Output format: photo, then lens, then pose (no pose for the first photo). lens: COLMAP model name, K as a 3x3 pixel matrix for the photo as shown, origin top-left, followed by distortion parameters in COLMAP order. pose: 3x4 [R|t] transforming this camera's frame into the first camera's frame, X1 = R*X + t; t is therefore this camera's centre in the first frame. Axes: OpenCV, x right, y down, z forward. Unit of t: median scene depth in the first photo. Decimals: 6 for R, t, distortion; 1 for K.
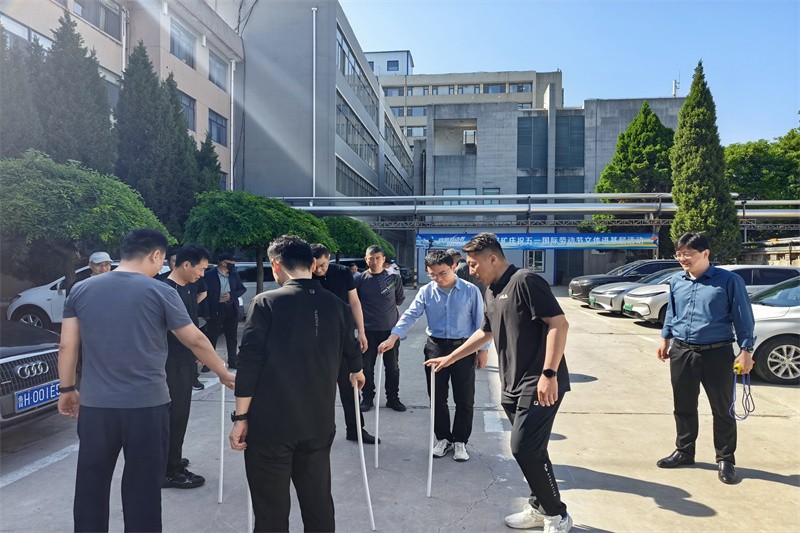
lens RADIAL K [[549.7, 0, 399.6], [0, 549.7, 255.5], [0, 0, 1]] dist [-0.005957, -0.000549]
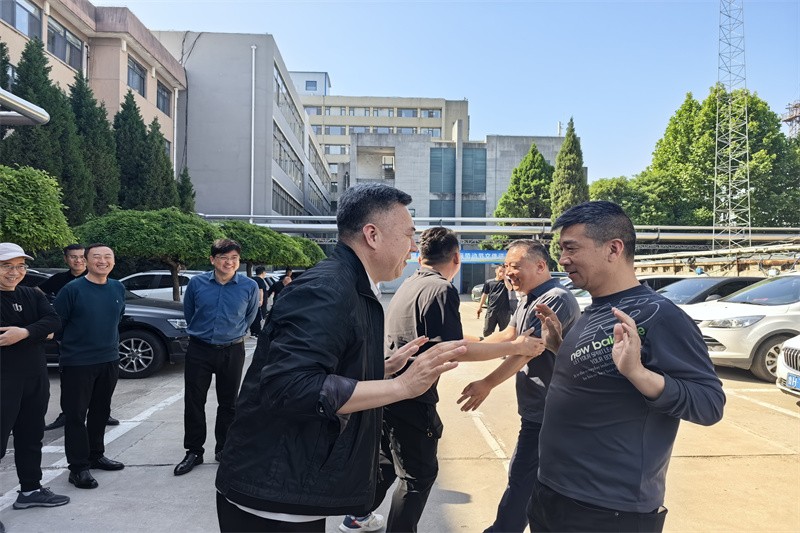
lens RADIAL K [[549.7, 0, 399.6], [0, 549.7, 255.5], [0, 0, 1]] dist [-0.005957, -0.000549]
pose [[0.986678, 0.007959, 0.162489, -0.040613], [-0.004281, 0.999727, -0.022970, -0.000295], [-0.162627, 0.021969, 0.986443, -0.143042]]
